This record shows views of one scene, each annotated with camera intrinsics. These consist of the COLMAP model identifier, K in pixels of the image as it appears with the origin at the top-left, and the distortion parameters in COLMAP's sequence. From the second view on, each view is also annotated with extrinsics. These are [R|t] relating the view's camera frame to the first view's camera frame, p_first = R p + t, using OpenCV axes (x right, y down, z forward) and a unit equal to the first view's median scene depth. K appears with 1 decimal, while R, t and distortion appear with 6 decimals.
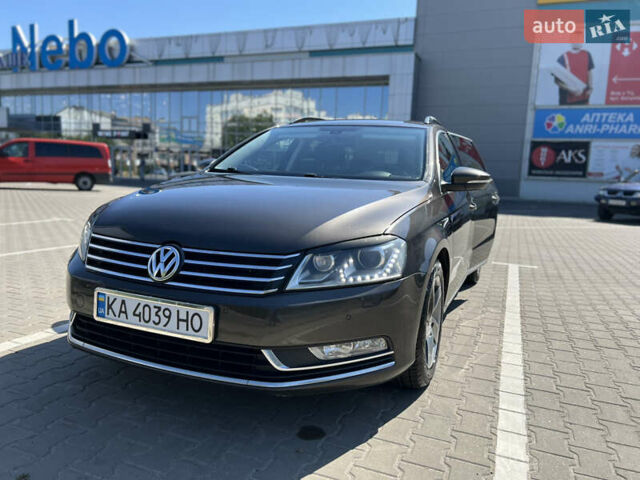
lens RADIAL K [[482.6, 0, 321.7], [0, 482.6, 239.1], [0, 0, 1]] dist [0.050723, -0.056980]
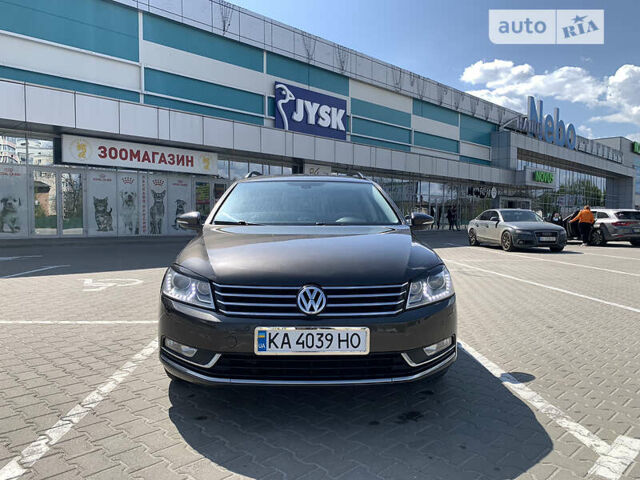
lens RADIAL K [[482.6, 0, 320.6], [0, 482.6, 237.8], [0, 0, 1]] dist [0.050723, -0.056980]
pose [[0.913856, -0.060856, 0.401452, -0.792670], [0.092776, 0.993845, -0.060536, -0.034517], [-0.395297, 0.092566, 0.913877, -0.190862]]
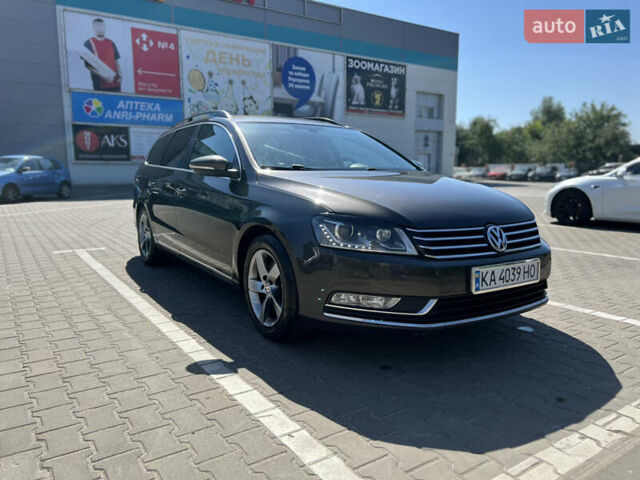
lens RADIAL K [[482.6, 0, 317.9], [0, 482.6, 237.9], [0, 0, 1]] dist [0.050723, -0.056980]
pose [[0.567351, -0.155750, 0.808613, -1.677958], [0.129002, 0.986637, 0.099528, -0.149459], [-0.813309, 0.047846, 0.579861, 0.607822]]
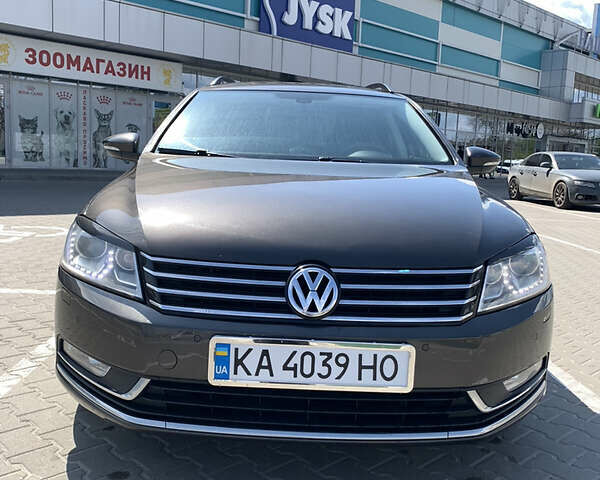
lens RADIAL K [[607.3, 0, 298.6], [0, 607.3, 236.3], [0, 0, 1]] dist [0.033777, 0.000000]
pose [[0.924232, -0.059632, 0.377146, -0.667641], [0.052929, 0.998202, 0.028122, -0.058350], [-0.378145, -0.006030, 0.925727, 0.170514]]
